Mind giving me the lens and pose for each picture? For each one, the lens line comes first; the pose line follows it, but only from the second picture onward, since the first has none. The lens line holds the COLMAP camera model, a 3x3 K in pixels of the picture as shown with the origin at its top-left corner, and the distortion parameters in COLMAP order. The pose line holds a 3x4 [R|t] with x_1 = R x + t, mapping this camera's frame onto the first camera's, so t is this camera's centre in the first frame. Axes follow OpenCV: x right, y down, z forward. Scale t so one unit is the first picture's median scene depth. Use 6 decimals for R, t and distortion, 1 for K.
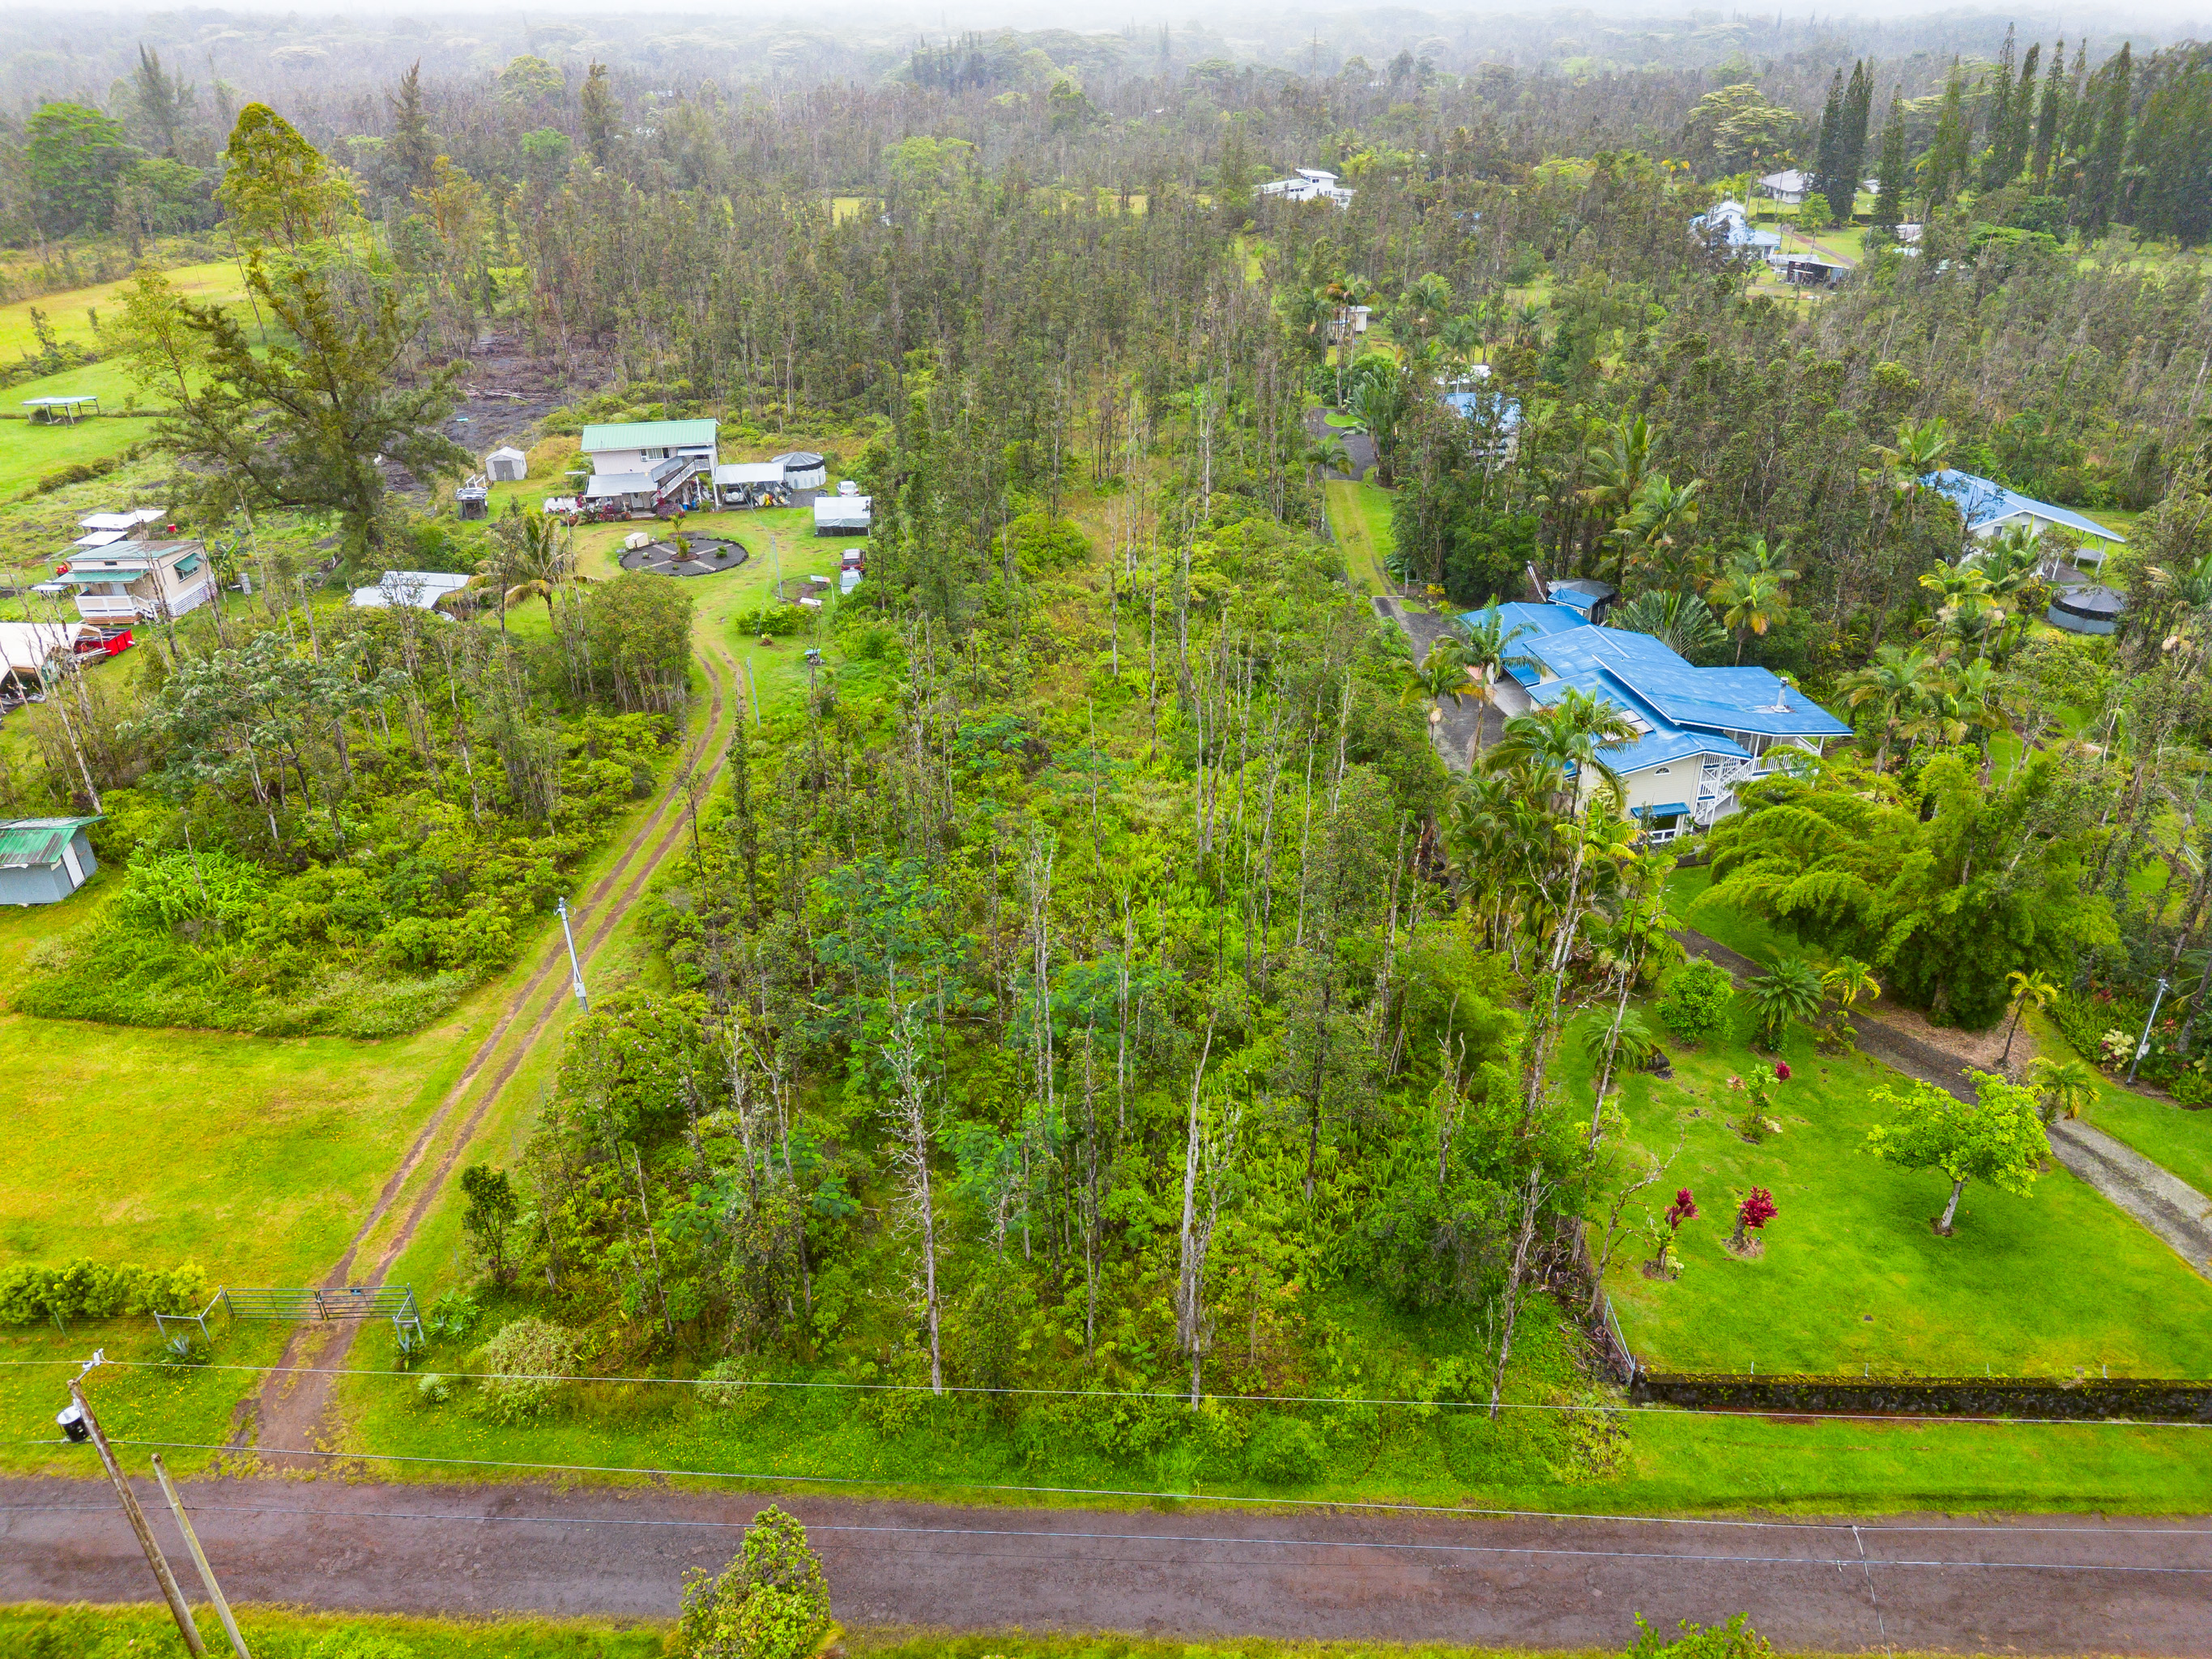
lens RADIAL K [[1633.4, 0, 1106.0], [0, 1633.4, 829.5], [0, 0, 1]] dist [0.007508, -0.002054]
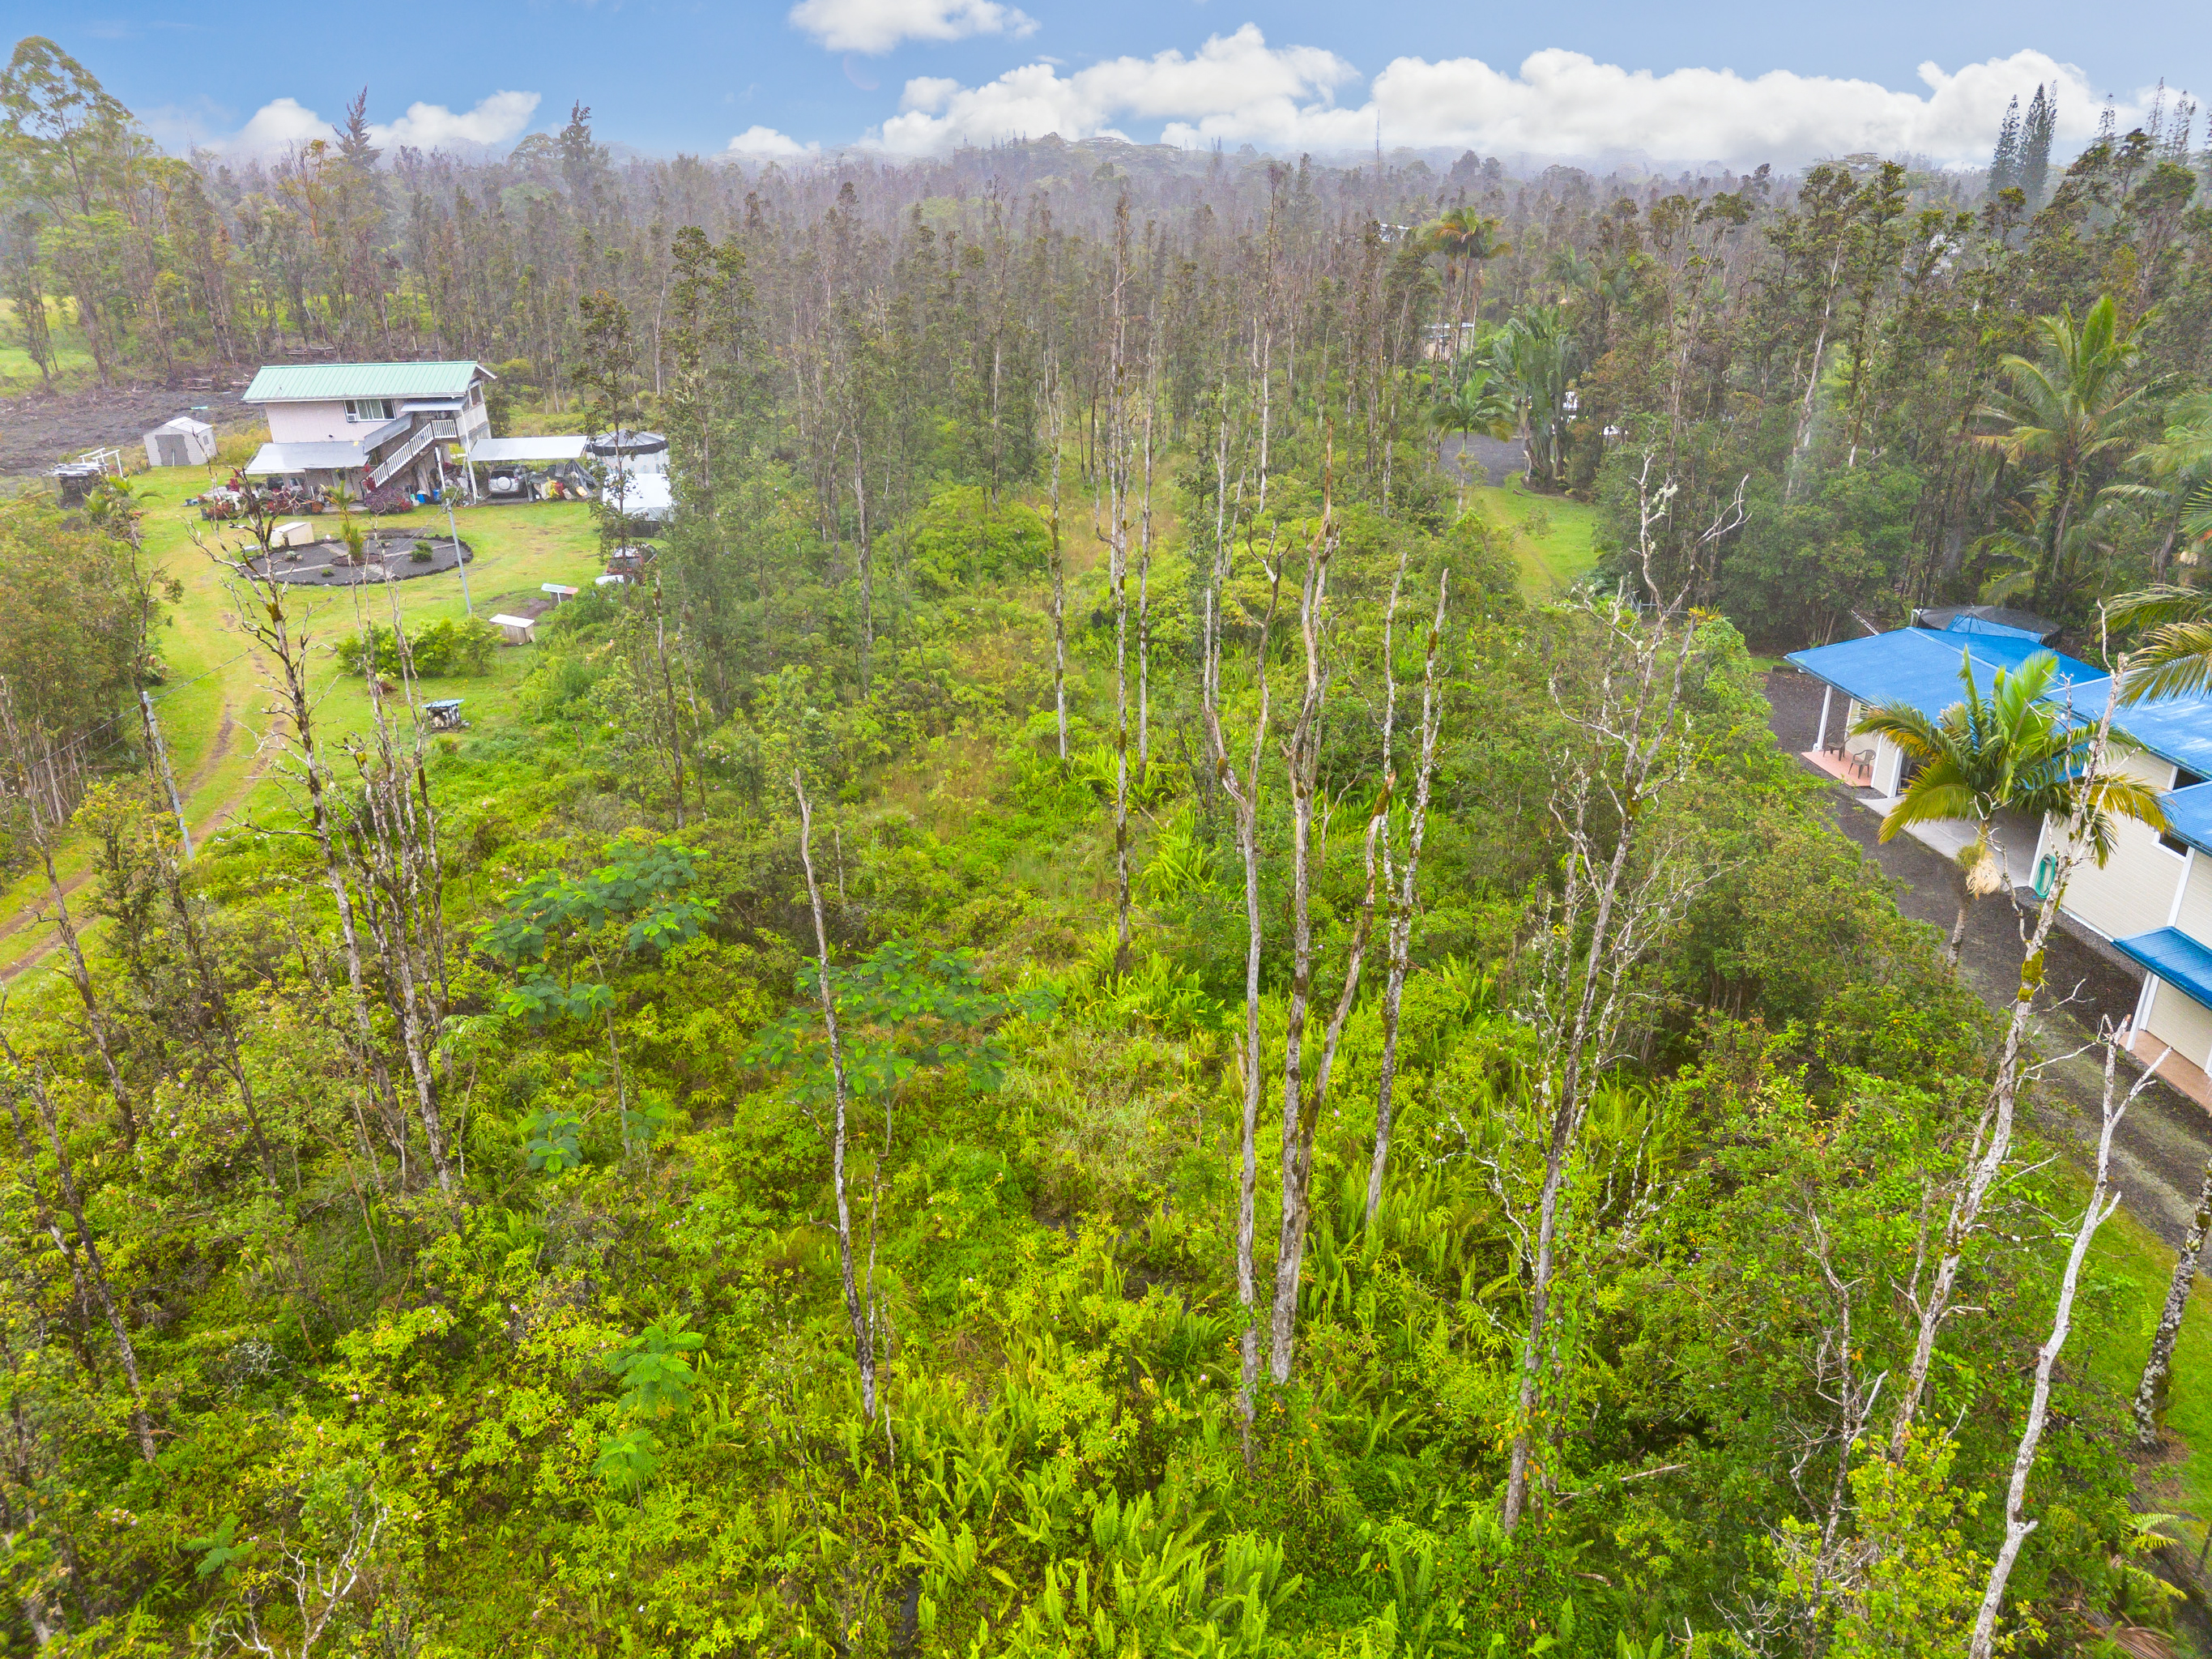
lens RADIAL K [[1571.7, 0, 1106.0], [0, 1571.7, 829.5], [0, 0, 1]] dist [0.057006, -0.000545]
pose [[0.999433, 0.018339, -0.028228, 0.027441], [-0.020475, 0.996792, -0.077374, -0.036880], [0.026718, 0.077908, 0.996602, 0.505477]]
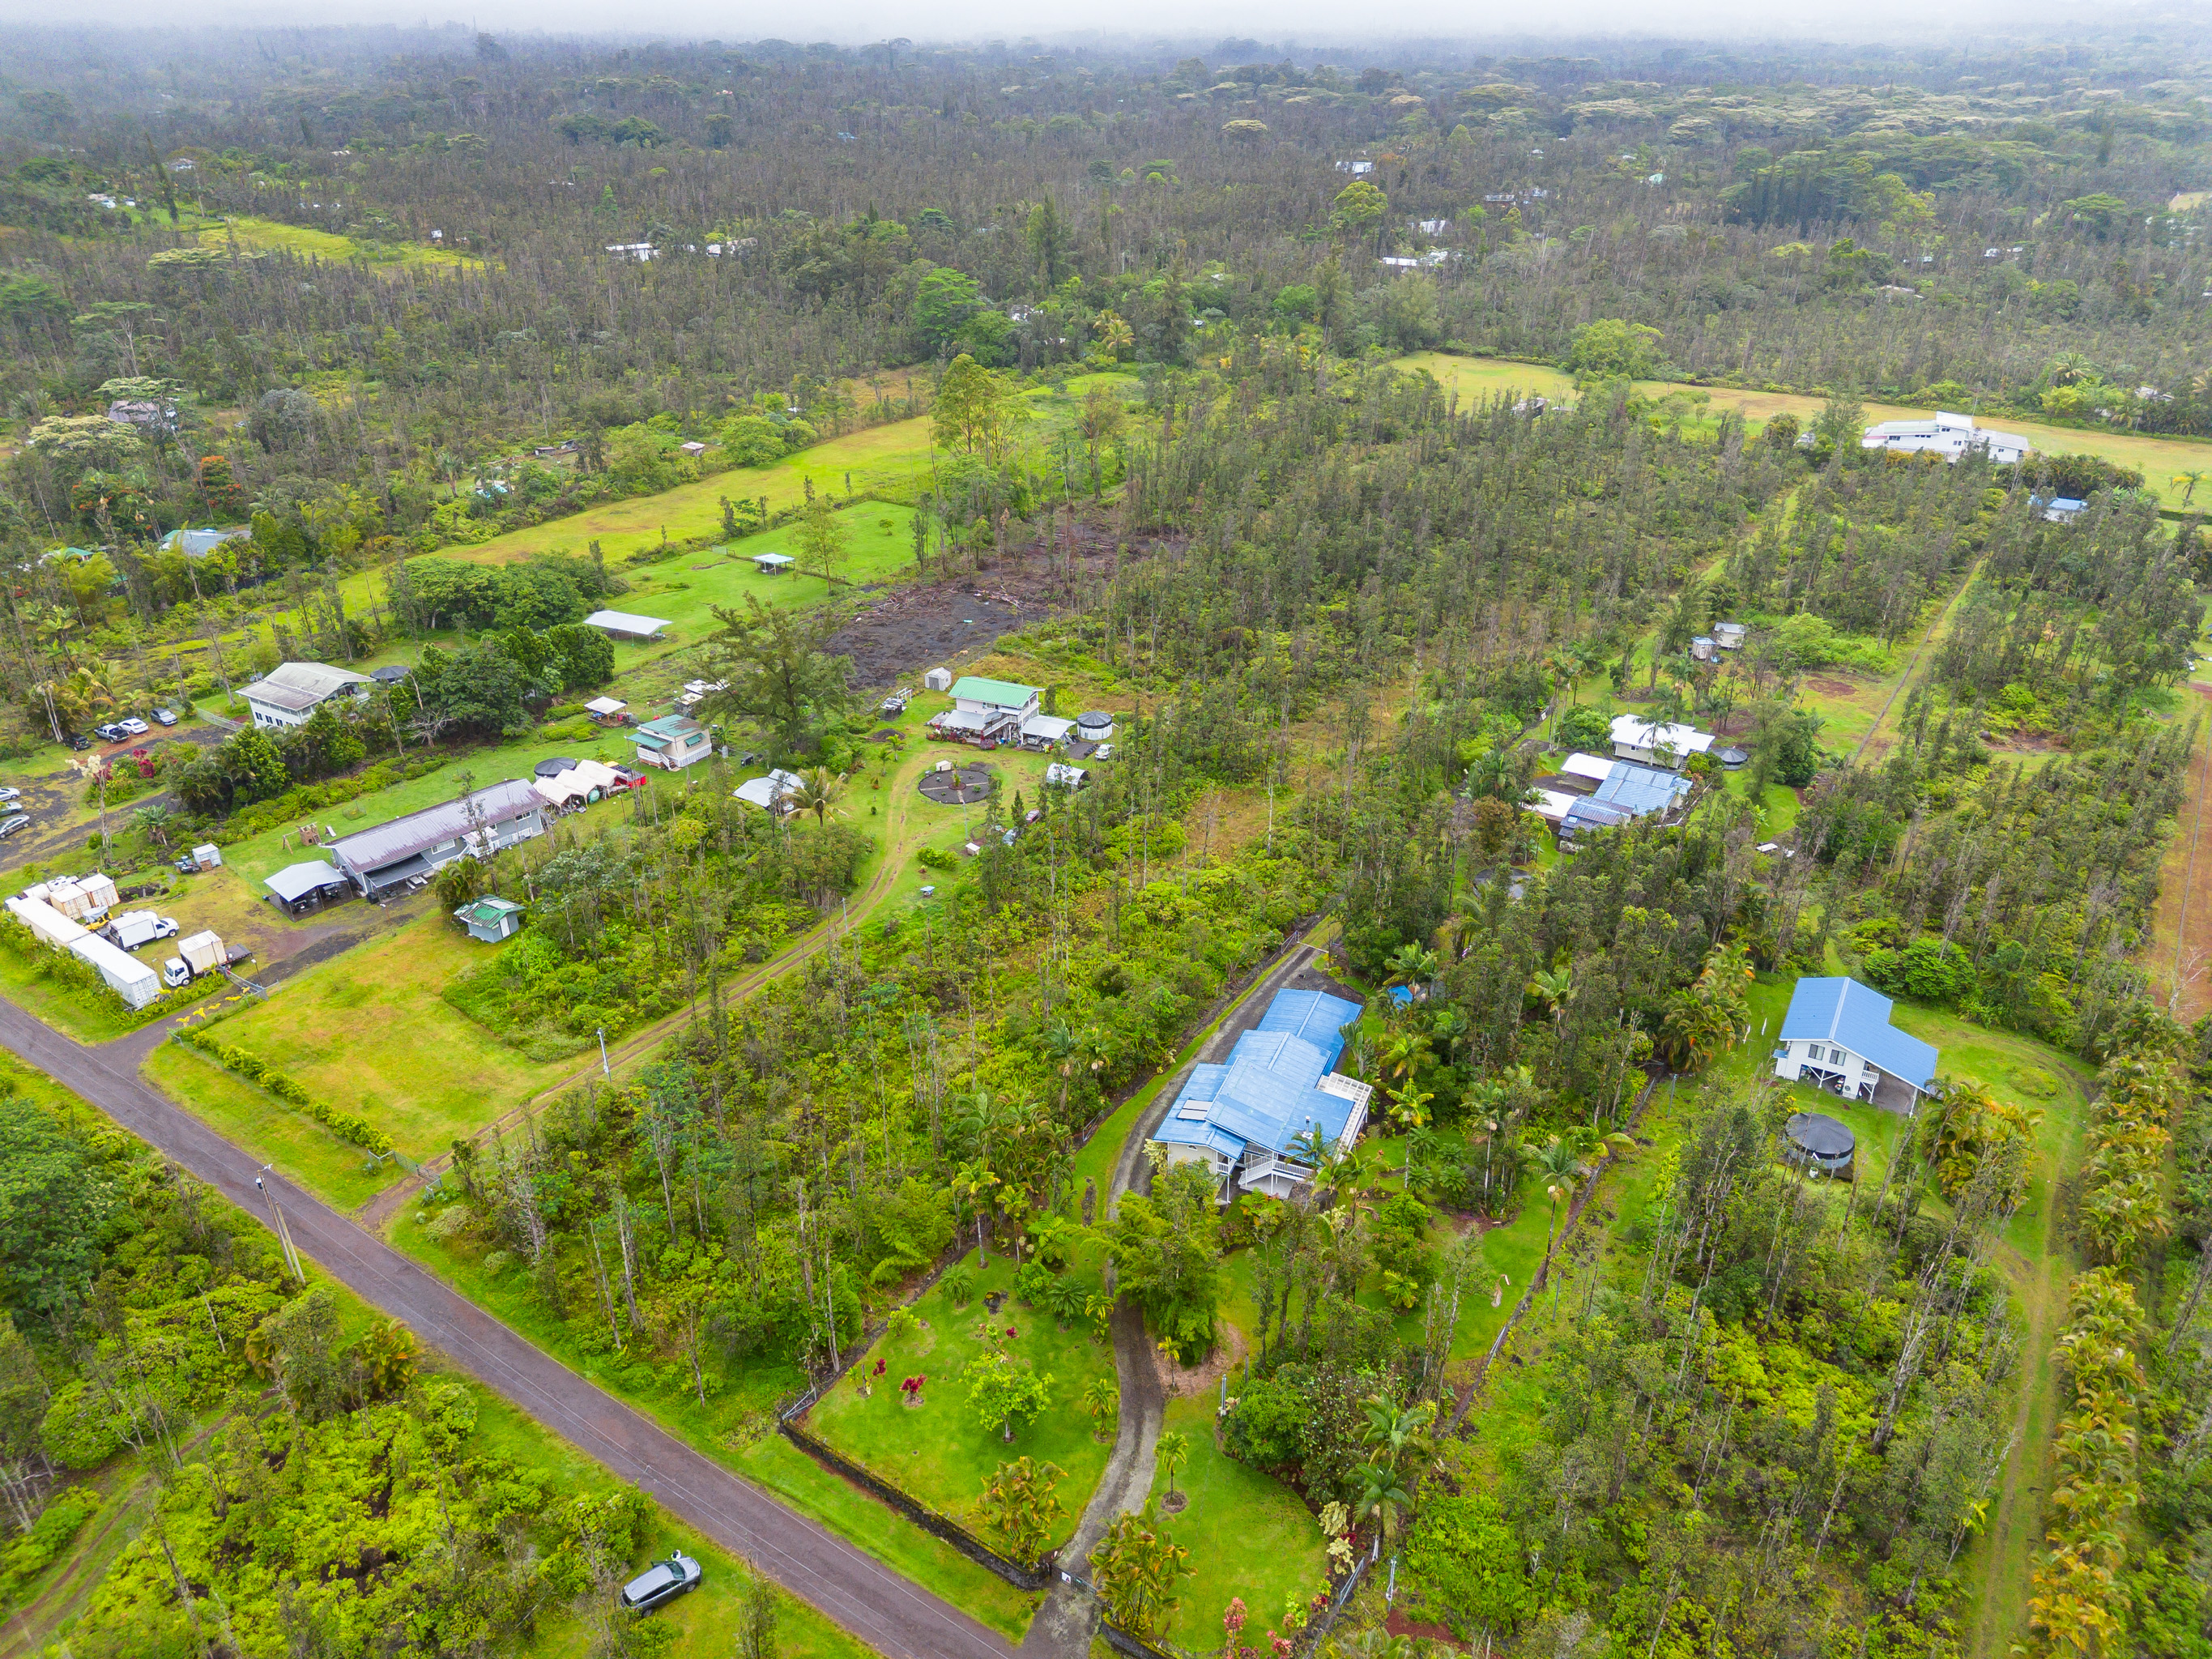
lens RADIAL K [[1633.4, 0, 1106.0], [0, 1633.4, 829.5], [0, 0, 1]] dist [0.007508, -0.002054]
pose [[0.835393, 0.259241, -0.484677, 0.711028], [-0.250290, 0.964479, 0.084472, -0.330646], [0.489360, 0.050743, 0.870605, -0.333876]]
